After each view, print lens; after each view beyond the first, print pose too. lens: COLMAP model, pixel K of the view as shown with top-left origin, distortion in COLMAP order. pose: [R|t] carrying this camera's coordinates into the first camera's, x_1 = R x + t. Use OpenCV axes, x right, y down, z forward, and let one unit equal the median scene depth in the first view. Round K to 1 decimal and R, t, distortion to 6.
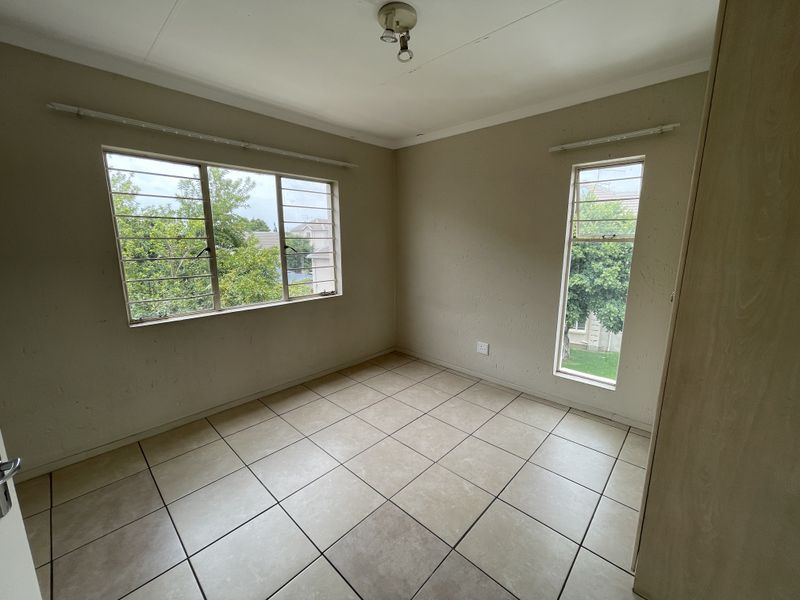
lens RADIAL K [[326.2, 0, 400.0], [0, 326.2, 300.0], [0, 0, 1]] dist [-0.001861, 0.000458]
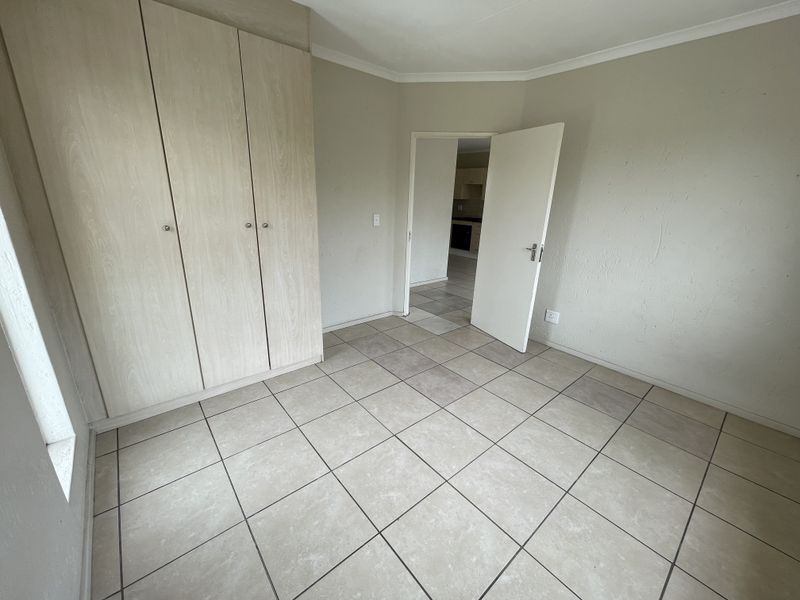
lens RADIAL K [[326.2, 0, 400.0], [0, 326.2, 300.0], [0, 0, 1]] dist [-0.001861, 0.000458]
pose [[-0.992642, -0.073125, 0.096509, 0.031918], [-0.019142, 0.881796, 0.471243, -0.290628], [-0.119561, 0.465928, -0.876707, 1.663796]]
